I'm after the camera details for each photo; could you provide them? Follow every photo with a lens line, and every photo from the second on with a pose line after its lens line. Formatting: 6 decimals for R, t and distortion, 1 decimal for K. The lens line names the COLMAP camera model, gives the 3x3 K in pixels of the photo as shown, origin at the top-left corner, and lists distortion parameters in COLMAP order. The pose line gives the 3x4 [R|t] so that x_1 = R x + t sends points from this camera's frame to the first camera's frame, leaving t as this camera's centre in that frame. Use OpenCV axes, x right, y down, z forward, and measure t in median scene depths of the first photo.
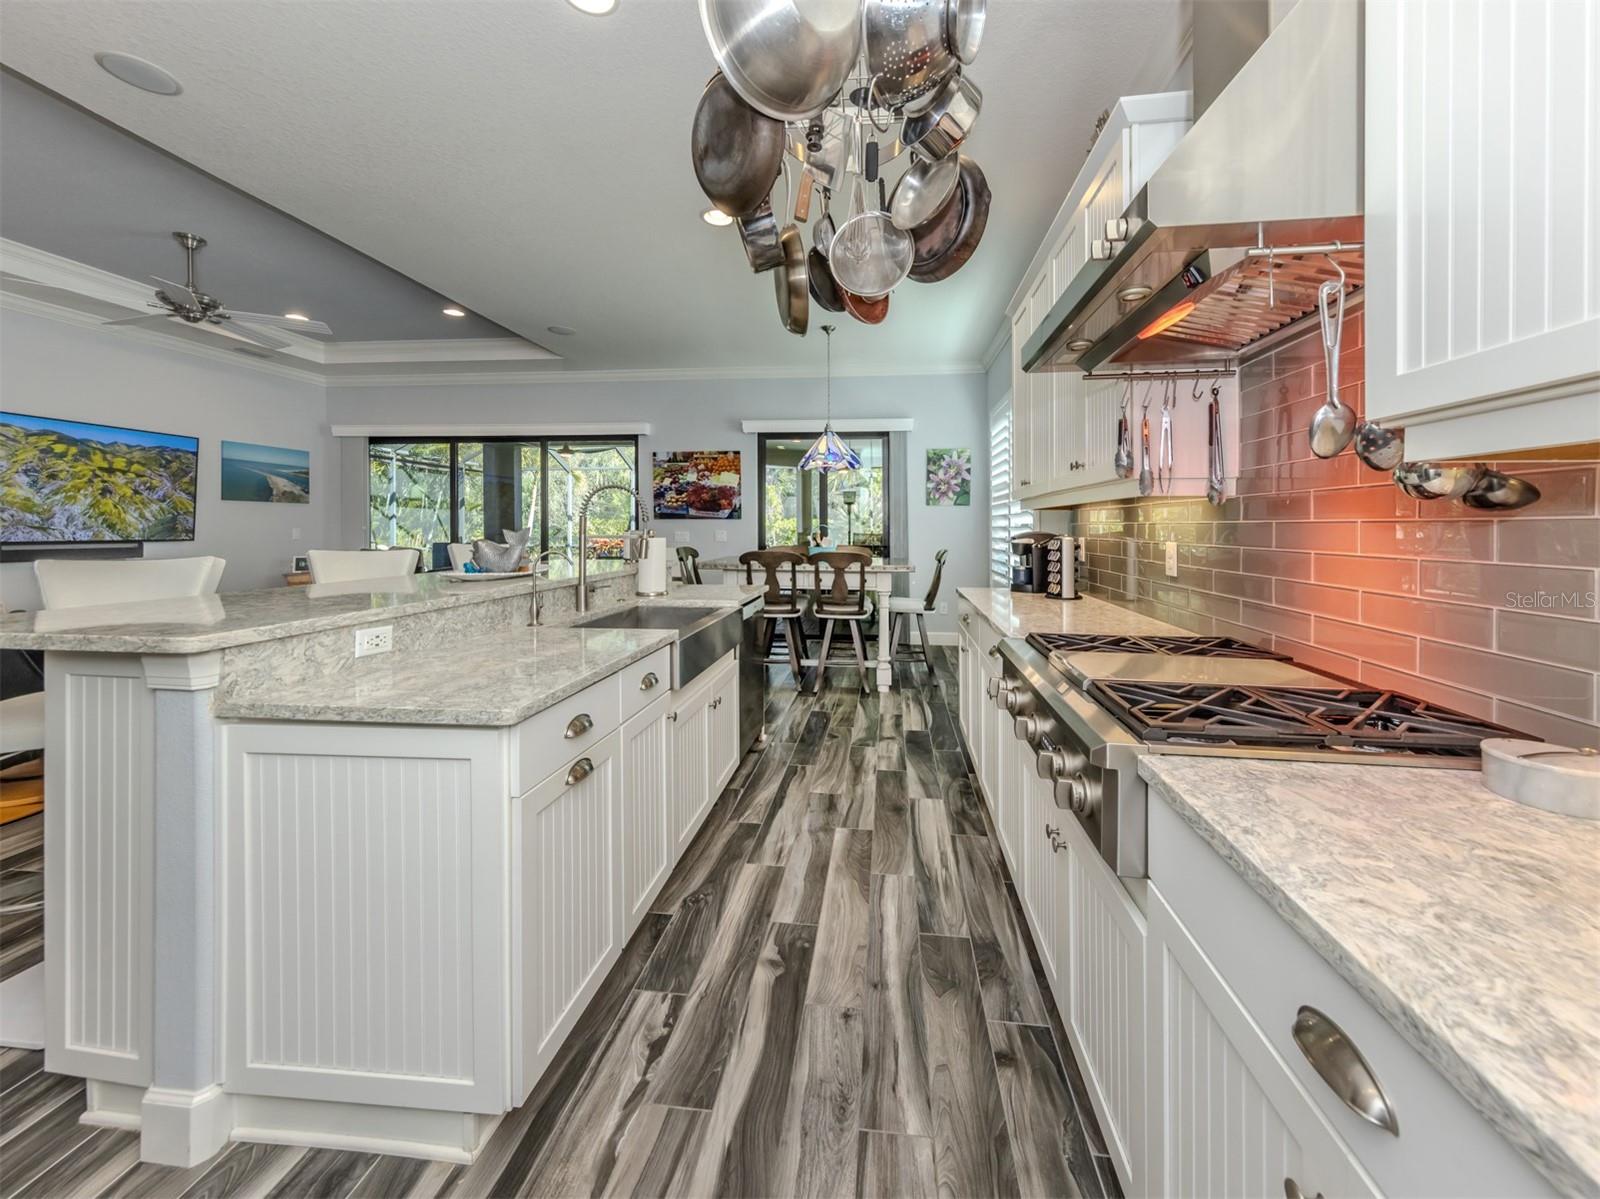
lens RADIAL K [[603.5, 0, 842.9], [0, 603.5, 528.3], [0, 0, 1]] dist [0.007408, -0.000848]
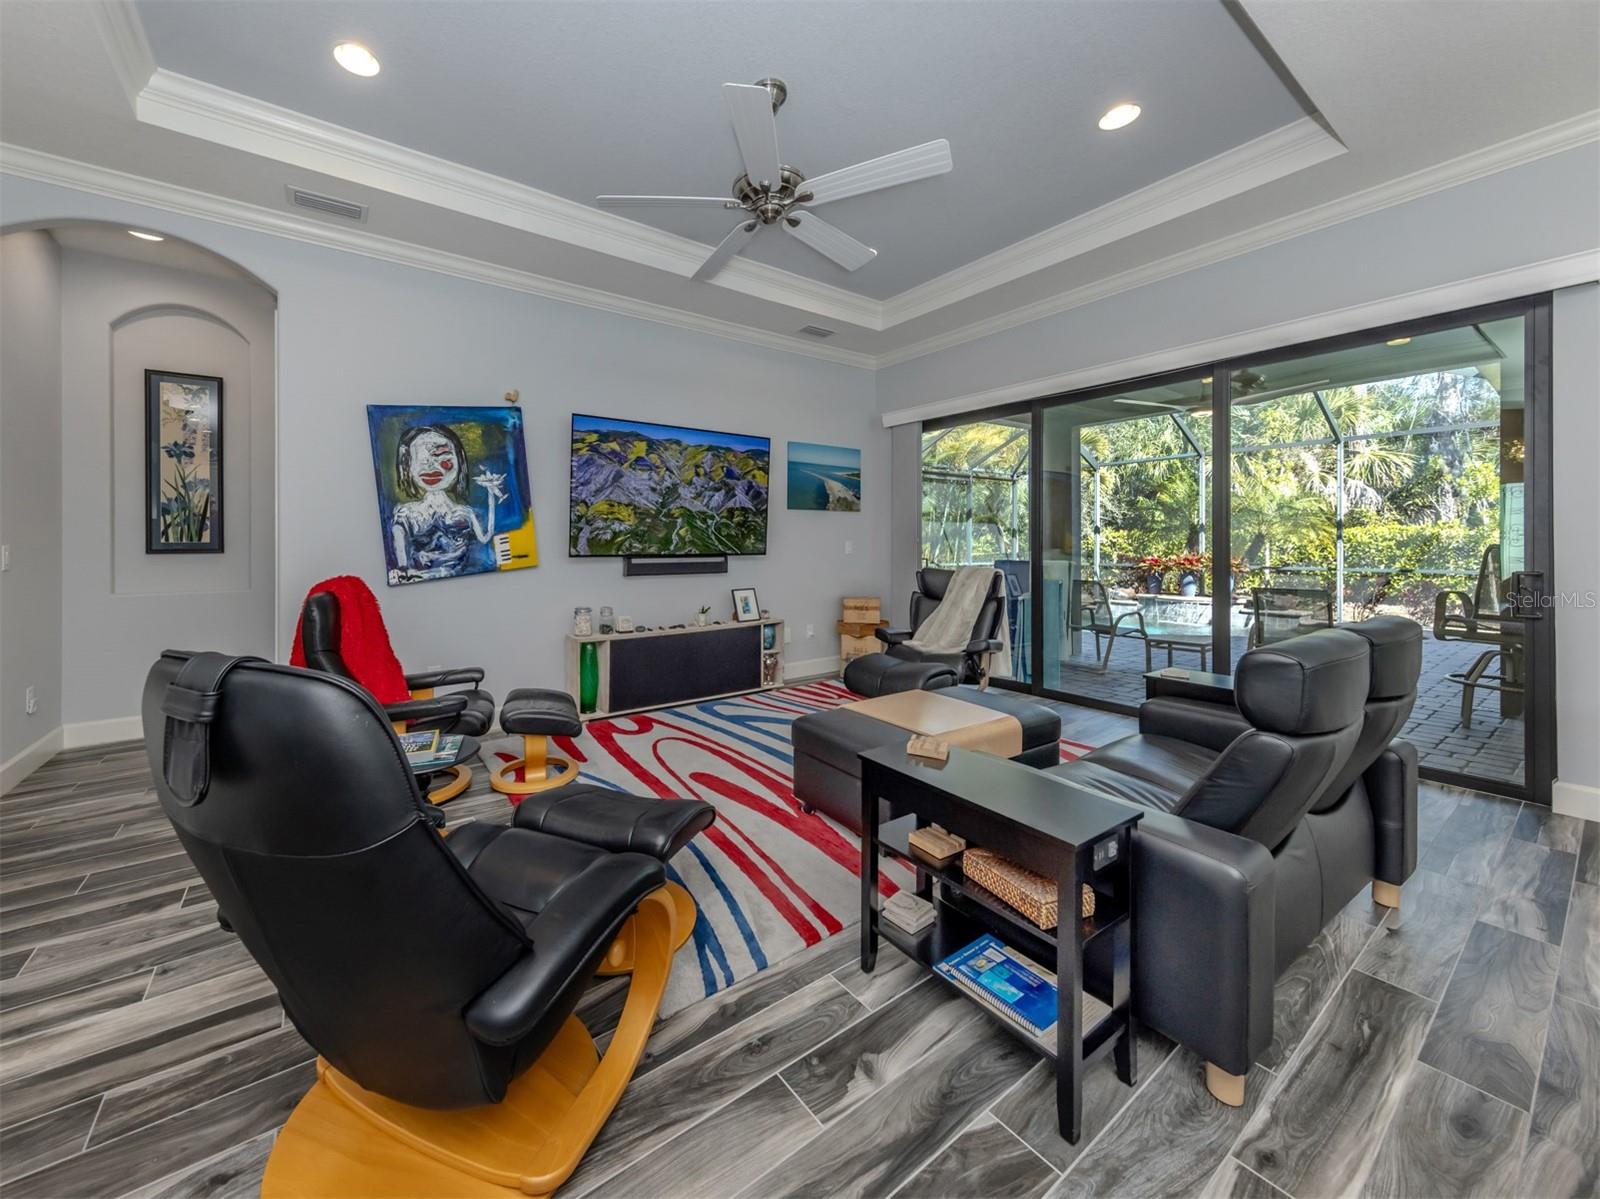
lens RADIAL K [[603.5, 0, 724.9], [0, 603.5, 541.1], [0, 0, 1]] dist [0.007408, -0.000848]
pose [[0.628399, -0.011730, -0.777803, -0.373176], [0.006859, 0.999931, -0.009539, 0.006882], [0.777861, 0.000660, 0.628436, 0.353911]]
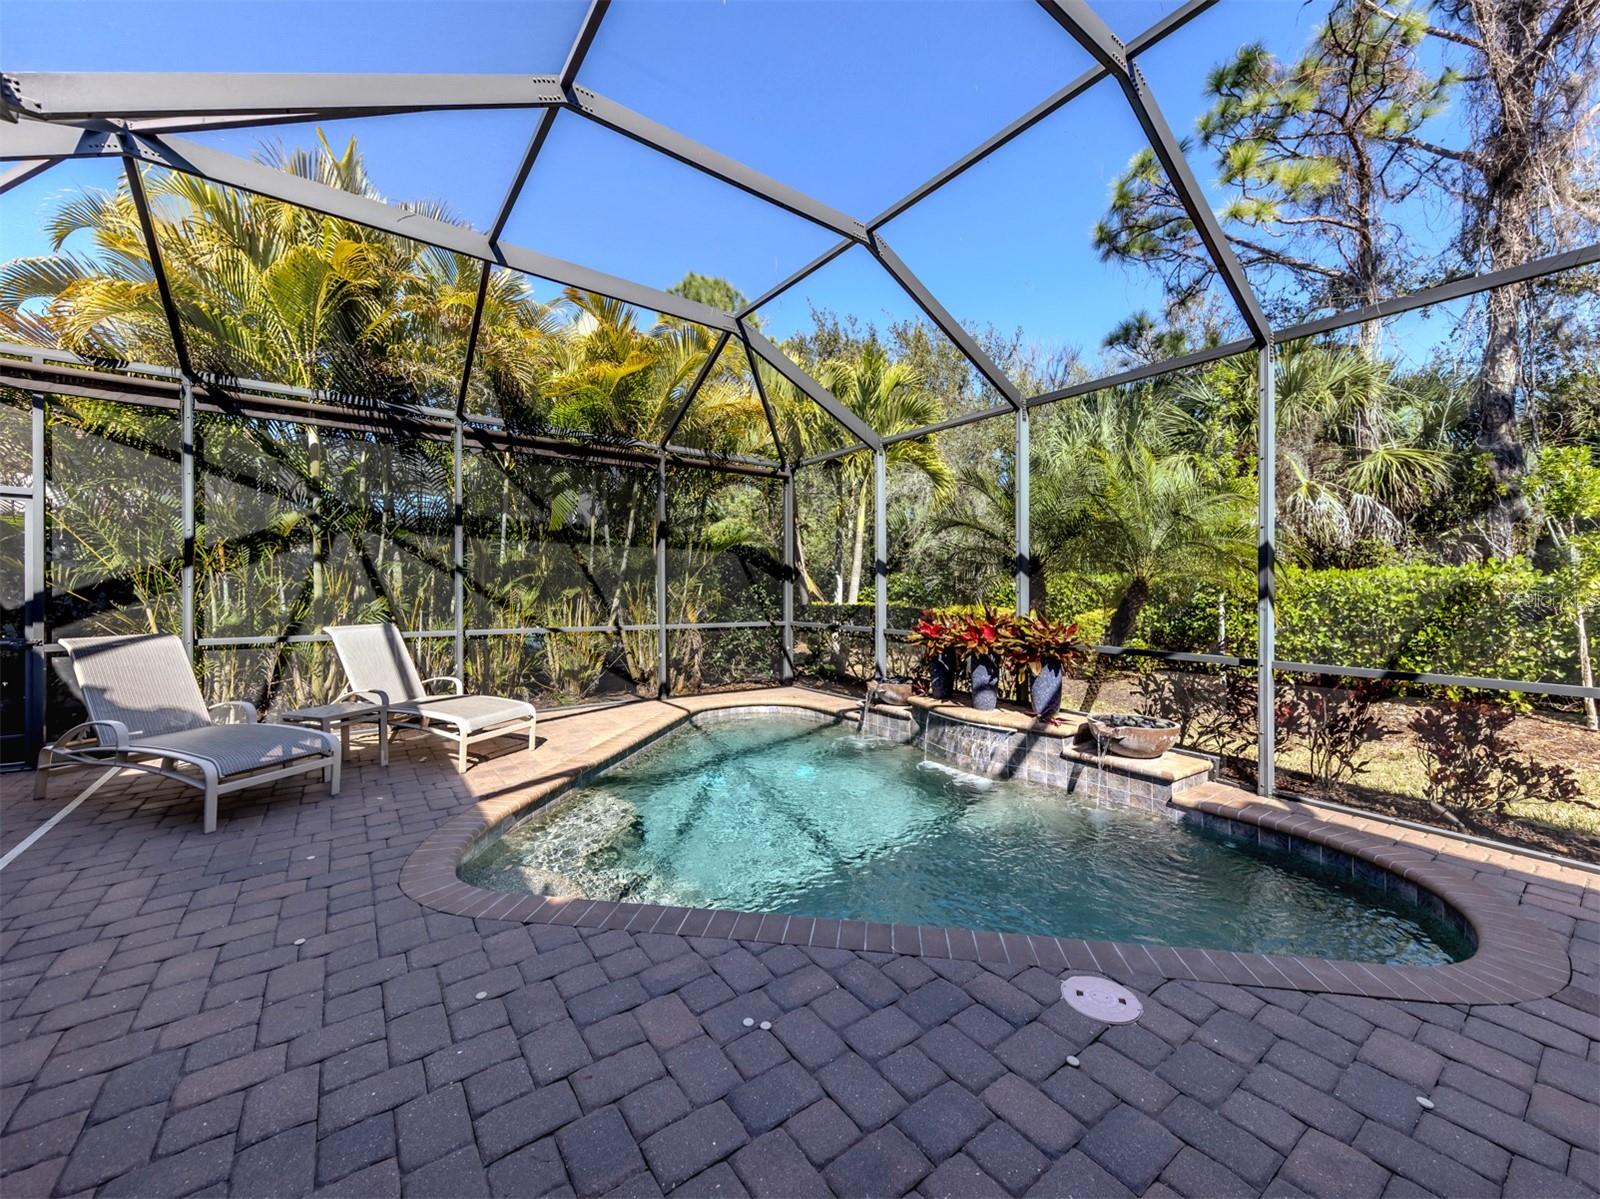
lens RADIAL K [[629.0, 0, 813.8], [0, 629.0, 579.9], [0, 0, 1]] dist [0.003824, 0.000318]
pose [[0.667717, -0.008522, -0.744366, -0.415914], [-0.004133, 0.999877, -0.015155, 0.000710], [0.744403, 0.013195, 0.667600, 1.626222]]
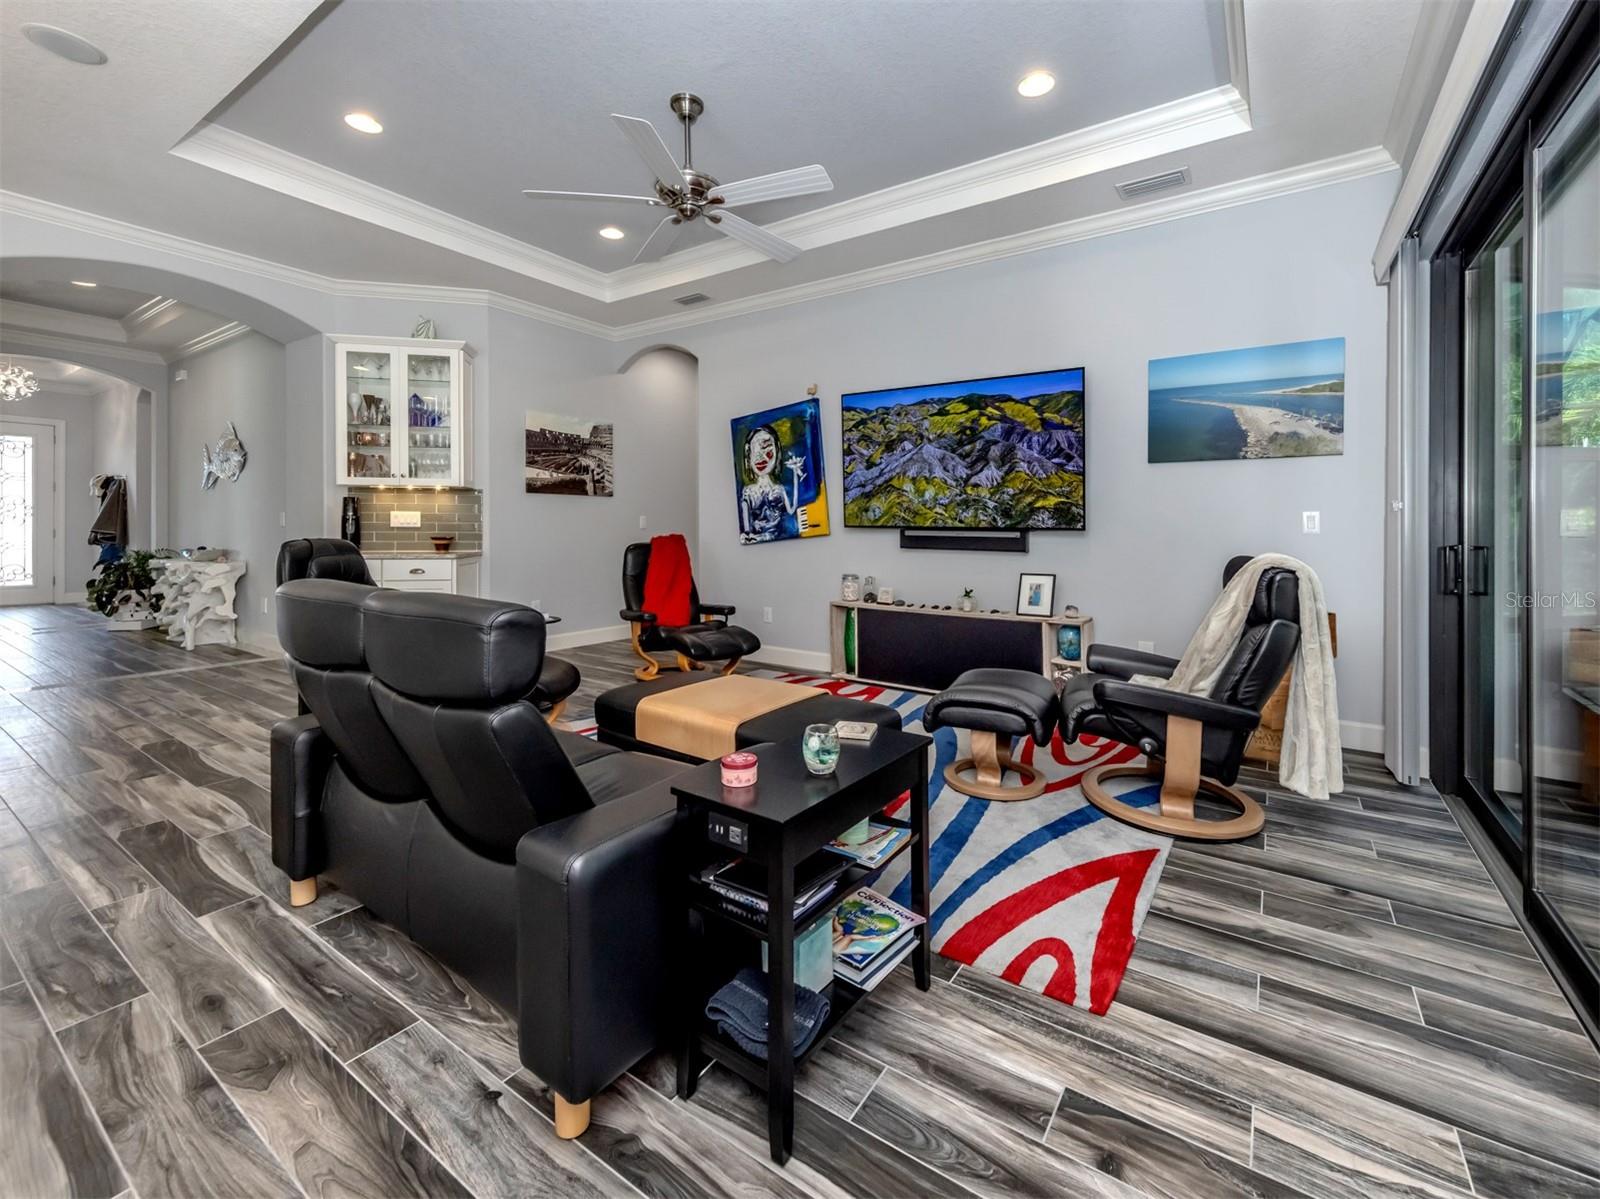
lens RADIAL K [[671.0, 0, 787.6], [0, 671.0, 527.1], [0, 0, 1]] dist [0.003959, -0.001299]
pose [[-0.485078, -0.005363, -0.874454, -0.269270], [-0.010275, 0.999947, -0.000433, 0.017315], [0.874410, 0.008775, -0.485108, 0.934389]]
